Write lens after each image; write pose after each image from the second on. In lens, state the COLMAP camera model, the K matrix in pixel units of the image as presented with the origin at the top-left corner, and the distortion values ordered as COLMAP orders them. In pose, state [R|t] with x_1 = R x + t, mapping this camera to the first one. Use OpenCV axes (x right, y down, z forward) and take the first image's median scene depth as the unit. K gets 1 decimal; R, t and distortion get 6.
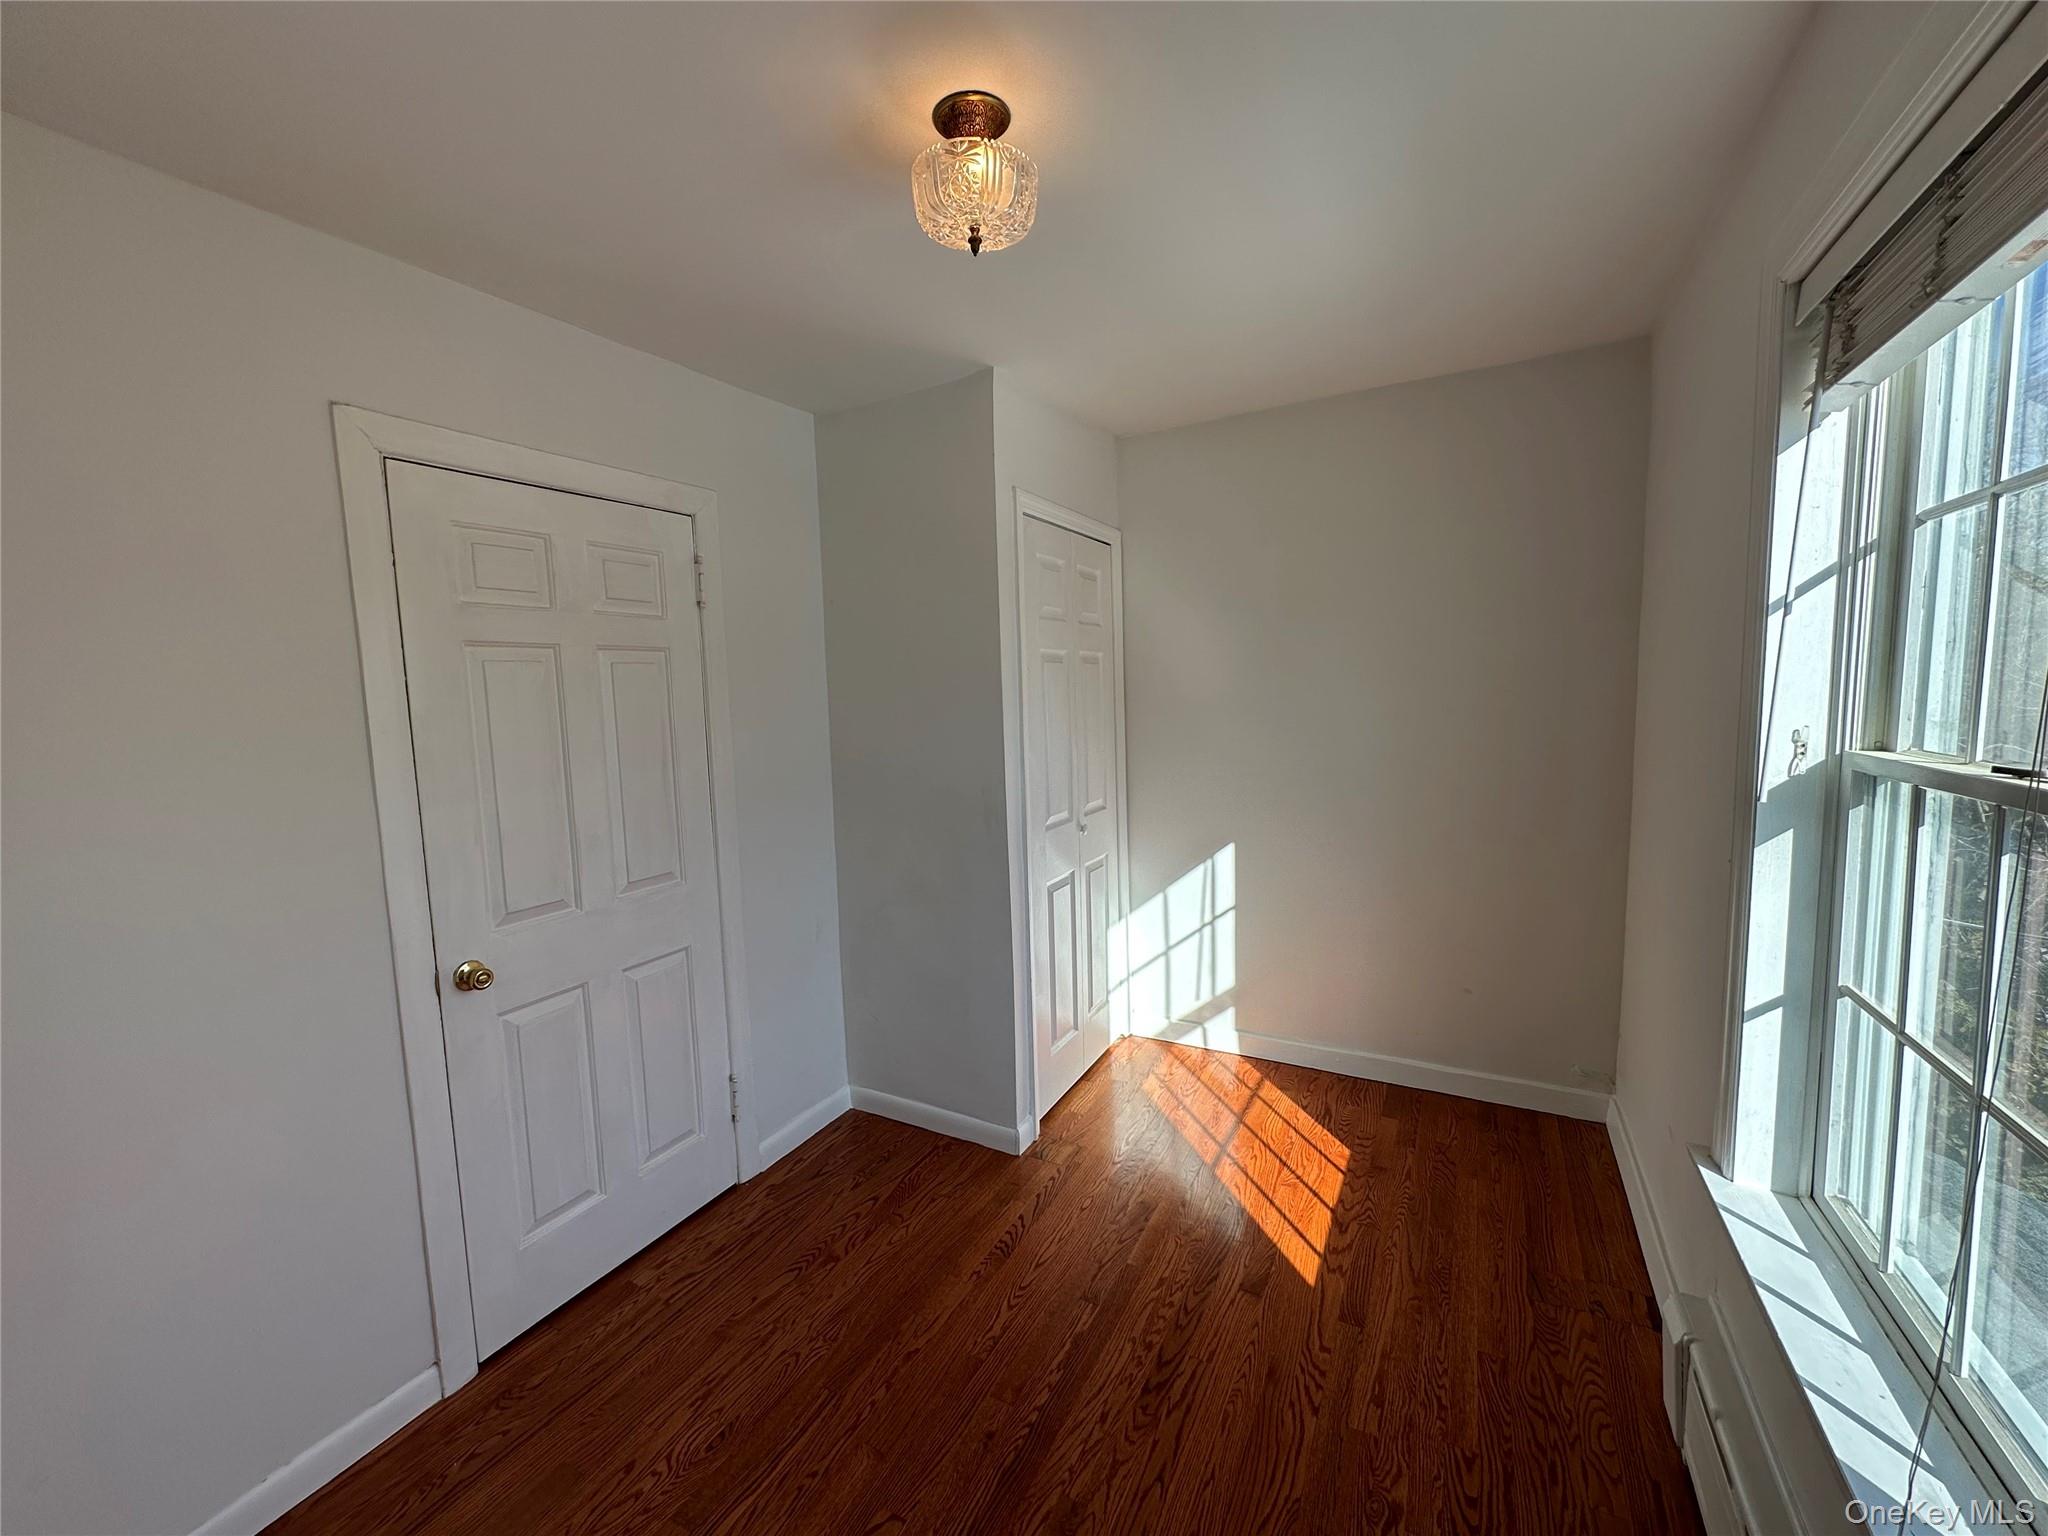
lens RADIAL K [[690.2, 0, 858.6], [0, 690.2, 753.8], [0, 0, 1]] dist [-0.000541, -0.000024]
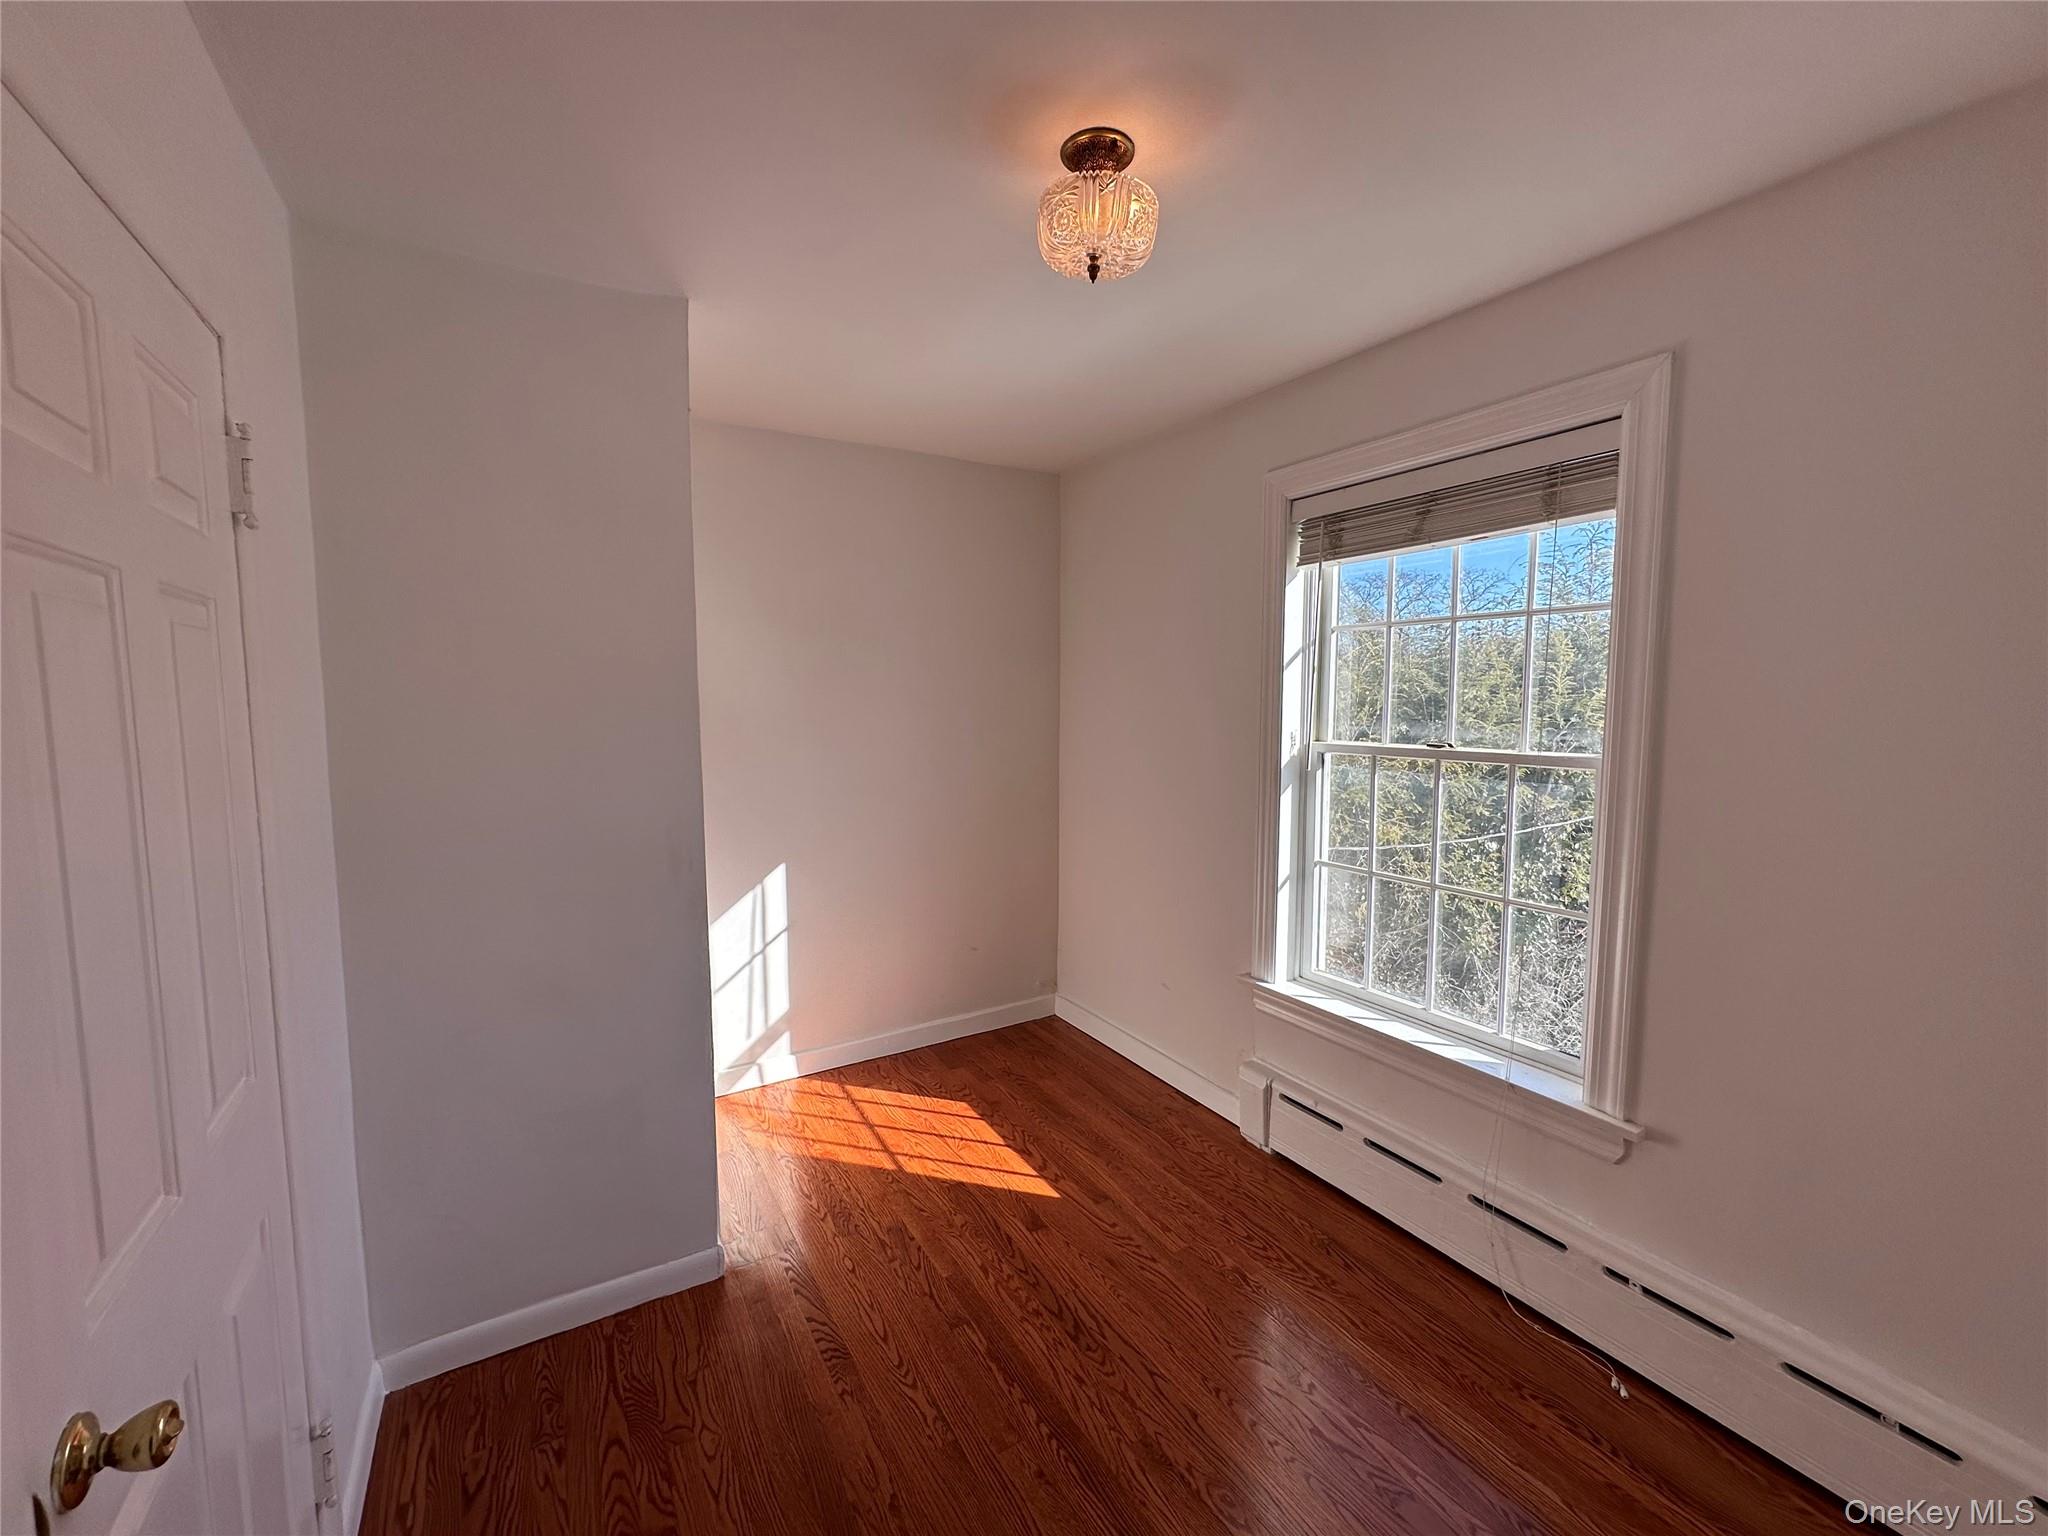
lens RADIAL K [[903.0, 0, 805.8], [0, 903.0, 766.9], [0, 0, 1]] dist [0.001170, 0.000734]
pose [[0.532094, -0.039531, 0.845762, -0.895759], [0.061275, 0.998088, 0.008101, -0.027022], [-0.844465, 0.047513, 0.533499, 0.489173]]
